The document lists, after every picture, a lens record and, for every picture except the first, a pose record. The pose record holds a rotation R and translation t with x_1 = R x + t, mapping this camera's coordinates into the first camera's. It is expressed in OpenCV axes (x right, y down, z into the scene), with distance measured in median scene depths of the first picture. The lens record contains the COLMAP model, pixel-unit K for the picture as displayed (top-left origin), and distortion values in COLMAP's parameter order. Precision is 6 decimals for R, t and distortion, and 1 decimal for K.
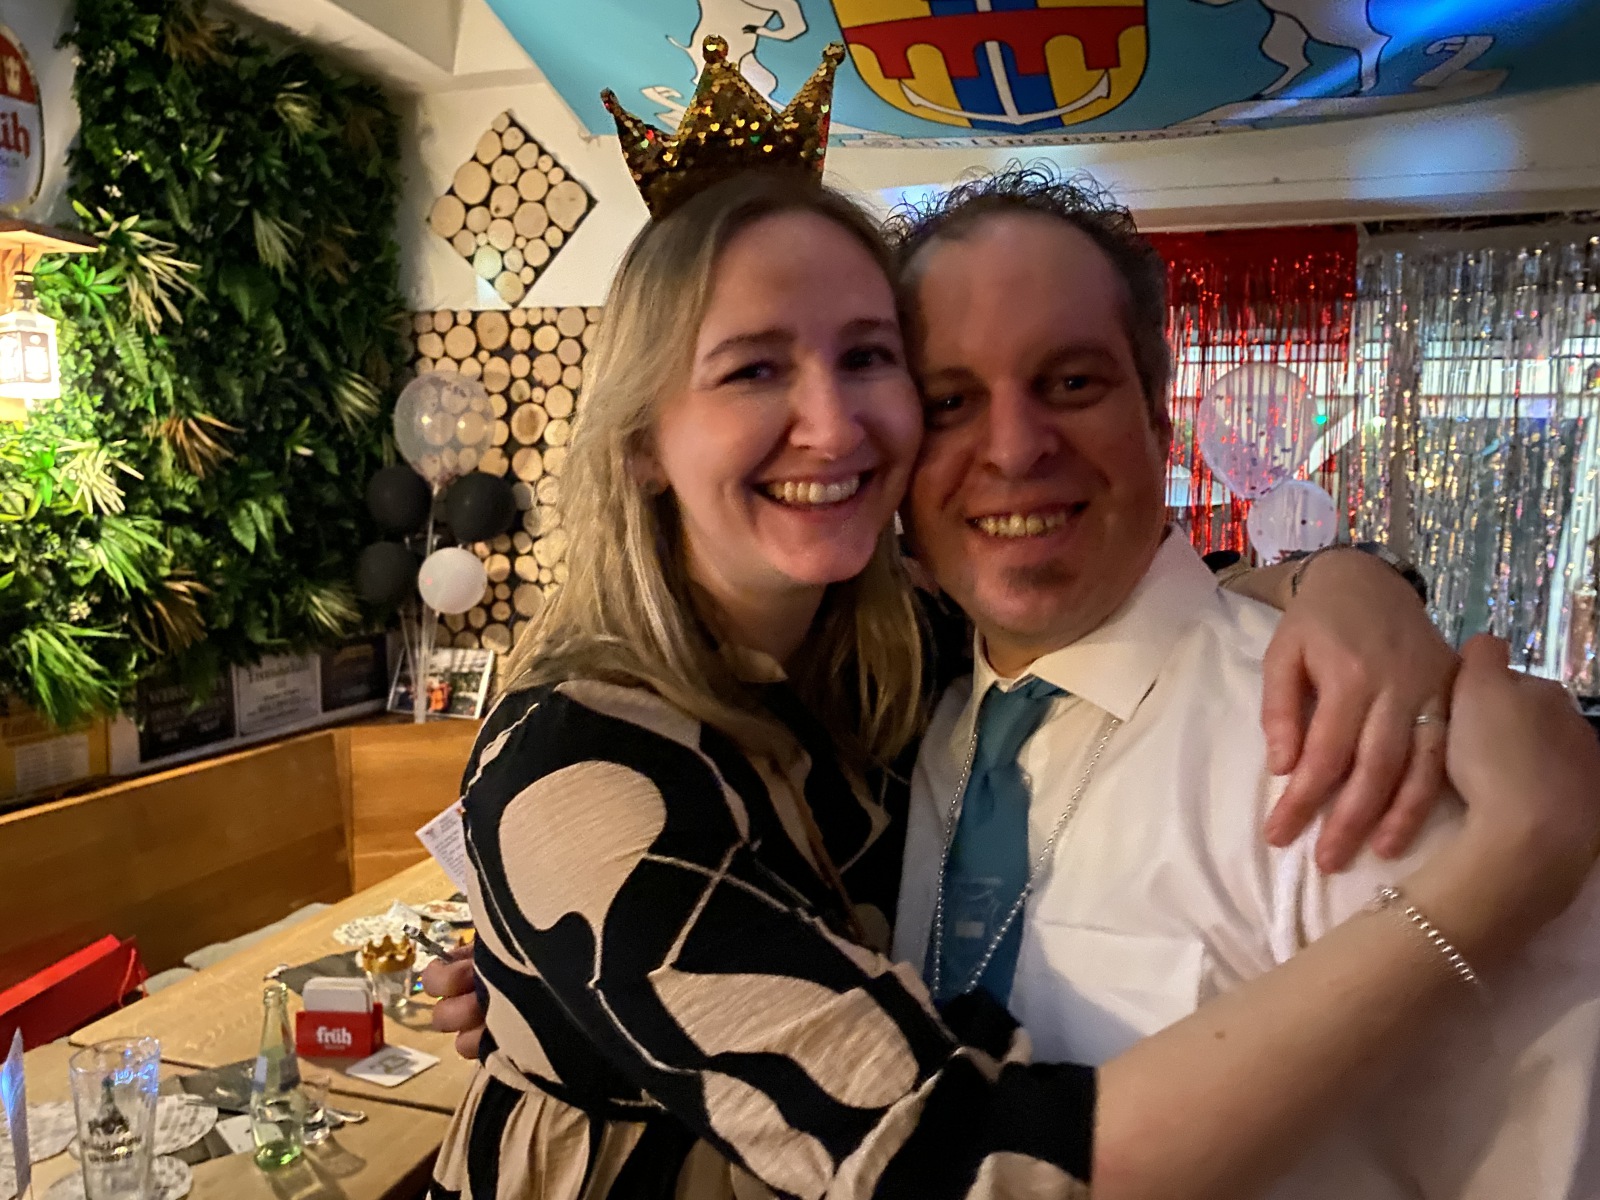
lens RADIAL K [[1227.4, 0, 759.0], [0, 1227.4, 605.0], [0, 0, 1]] dist [0.007633, -0.016318]
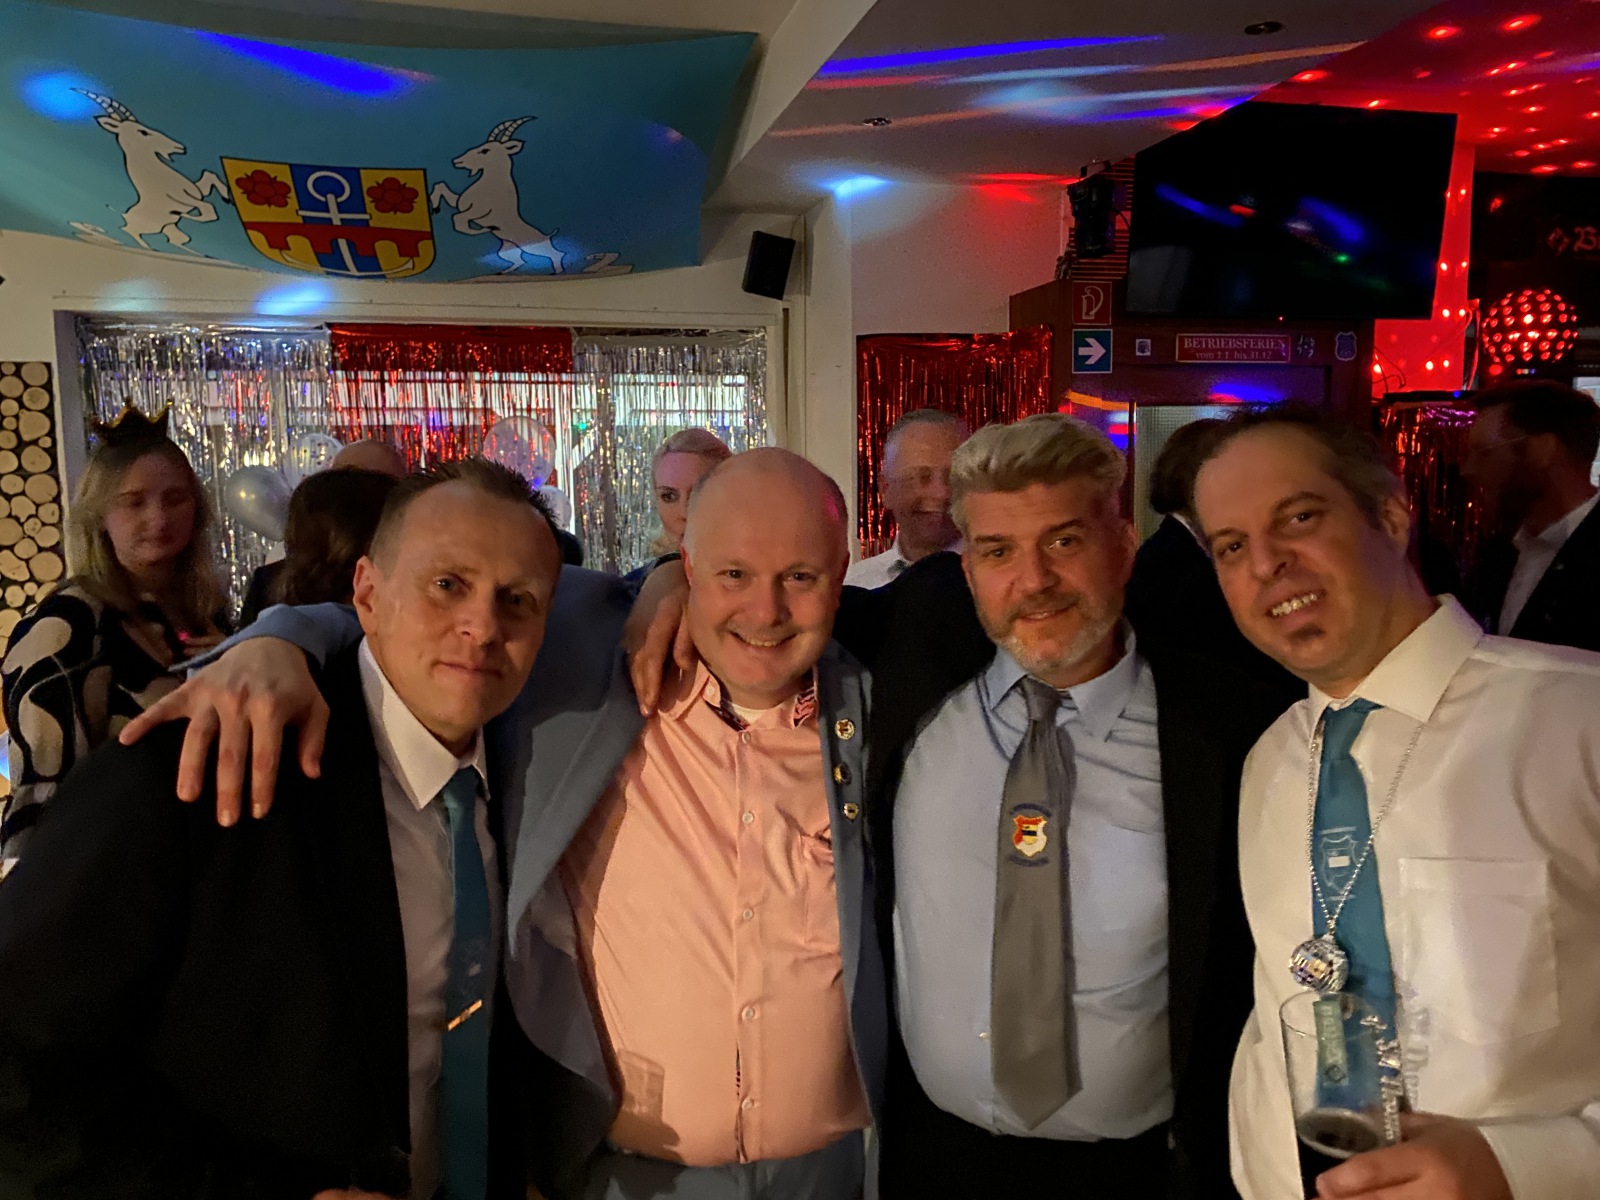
lens RADIAL K [[1227.4, 0, 759.0], [0, 1227.4, 605.0], [0, 0, 1]] dist [0.007633, -0.016318]
pose [[0.856391, -0.083771, 0.509486, -0.185202], [0.073303, 0.996482, 0.040629, 0.007288], [-0.511097, 0.002553, 0.859519, -0.616447]]
